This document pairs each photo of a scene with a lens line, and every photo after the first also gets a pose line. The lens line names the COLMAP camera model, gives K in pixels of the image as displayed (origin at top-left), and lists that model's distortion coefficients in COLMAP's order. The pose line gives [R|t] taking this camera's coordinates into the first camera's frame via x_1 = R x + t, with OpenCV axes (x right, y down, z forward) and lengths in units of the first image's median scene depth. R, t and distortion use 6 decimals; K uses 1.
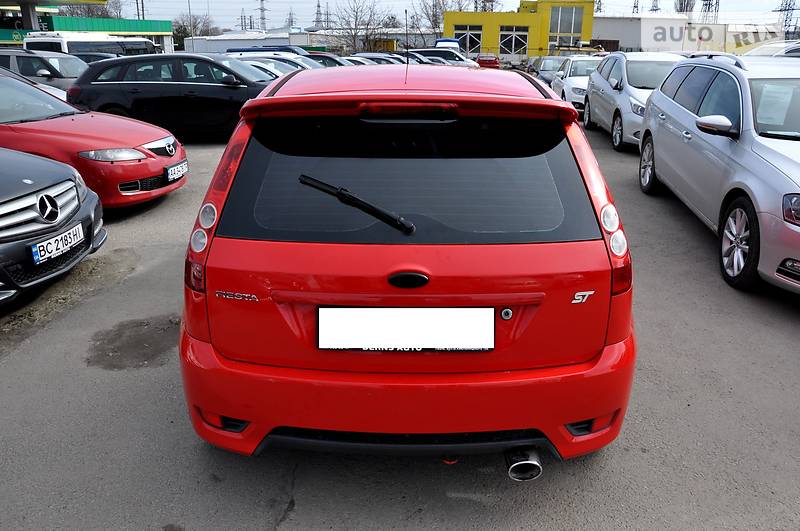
lens RADIAL K [[624.0, 0, 399.6], [0, 624.0, 265.1], [0, 0, 1]] dist [-0.160801, 0.126172]
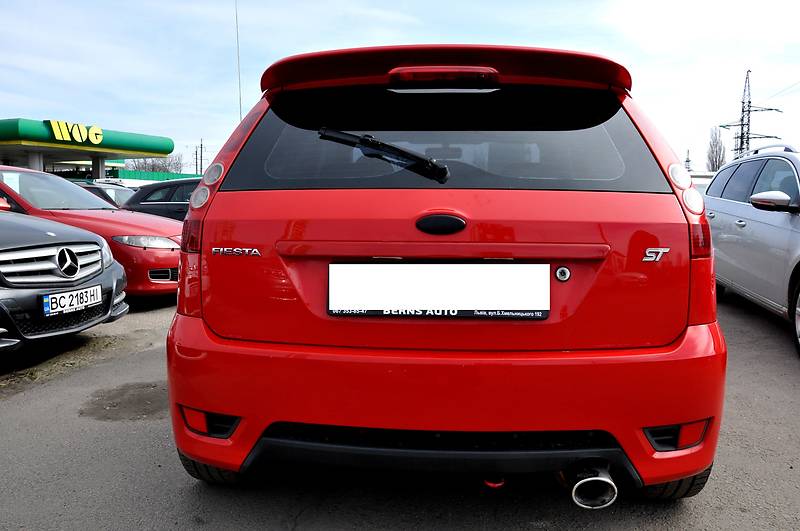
lens RADIAL K [[624.0, 0, 399.6], [0, 624.0, 265.1], [0, 0, 1]] dist [-0.160801, 0.126172]
pose [[0.997827, 0.008868, -0.065287, 0.009900], [-0.024706, 0.968960, -0.245981, 0.204651], [0.061079, 0.247059, 0.967073, 0.157767]]
